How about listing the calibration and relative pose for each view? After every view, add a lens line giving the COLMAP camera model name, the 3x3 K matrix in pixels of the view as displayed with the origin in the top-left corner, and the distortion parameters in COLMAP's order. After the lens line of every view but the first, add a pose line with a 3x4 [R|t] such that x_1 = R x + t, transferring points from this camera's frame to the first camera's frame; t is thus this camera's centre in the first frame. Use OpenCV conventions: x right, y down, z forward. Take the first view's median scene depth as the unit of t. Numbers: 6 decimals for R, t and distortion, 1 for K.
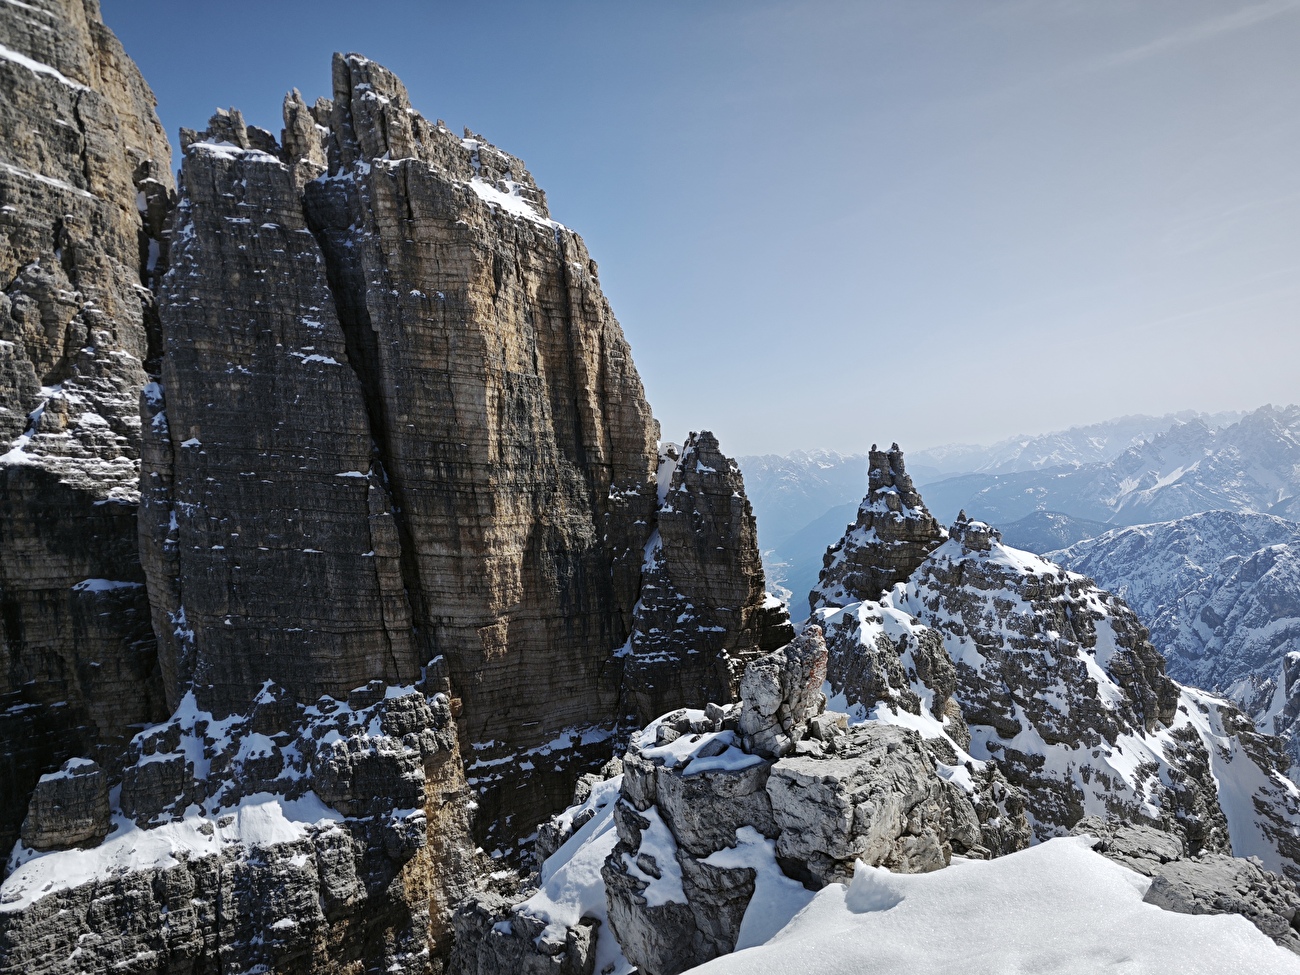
lens RADIAL K [[861.8, 0, 647.5], [0, 861.8, 487.7], [0, 0, 1]] dist [0.032429, -0.001788]
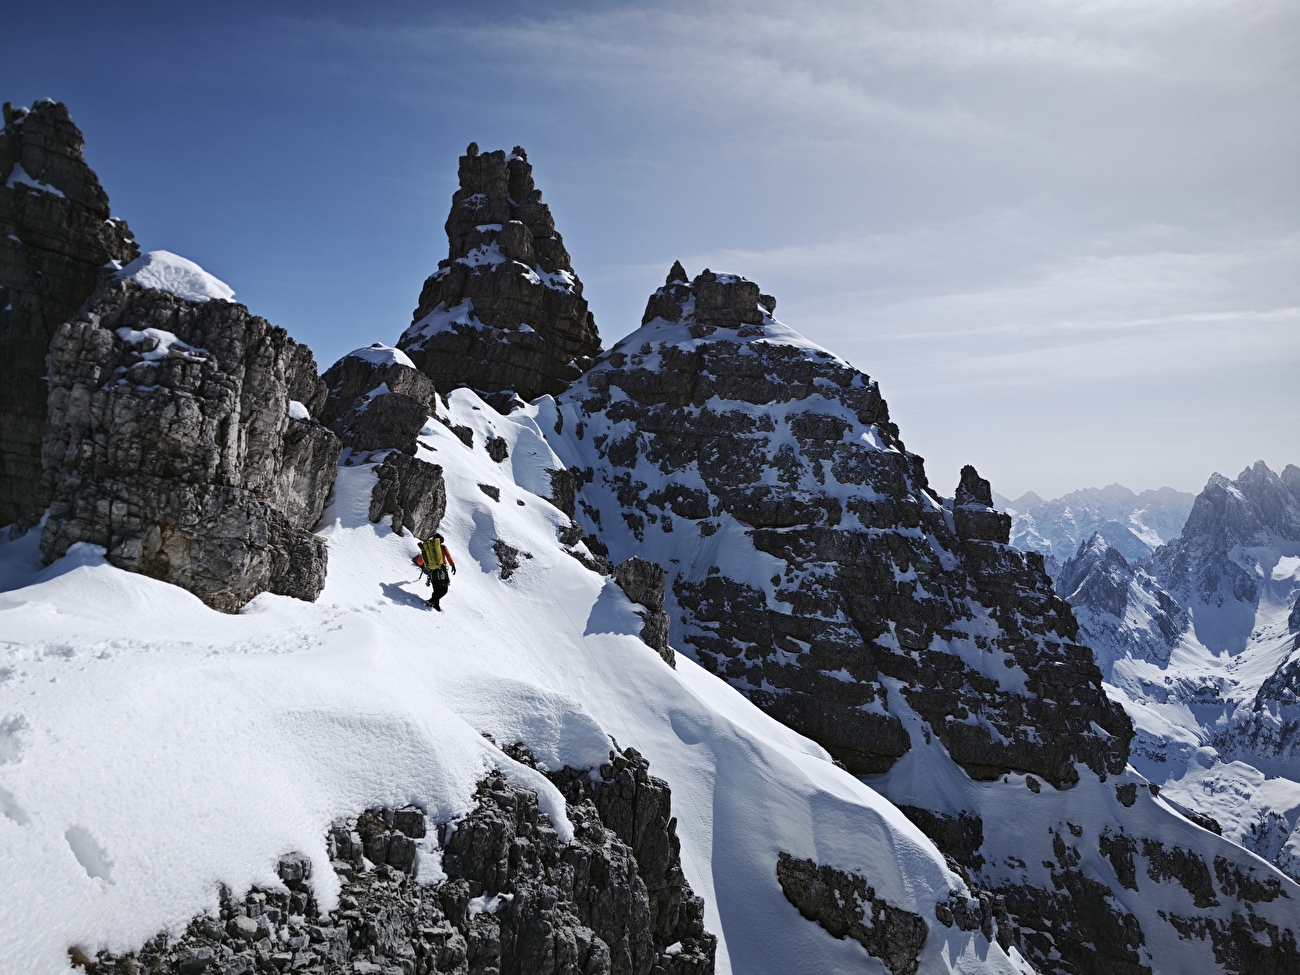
lens RADIAL K [[861.8, 0, 649.5], [0, 861.8, 483.6], [0, 0, 1]] dist [0.032429, -0.001788]
pose [[0.827130, 0.106386, 0.551849, 0.134550], [-0.061616, 0.993167, -0.099111, 0.204107], [-0.558623, 0.047975, 0.828033, 0.724289]]
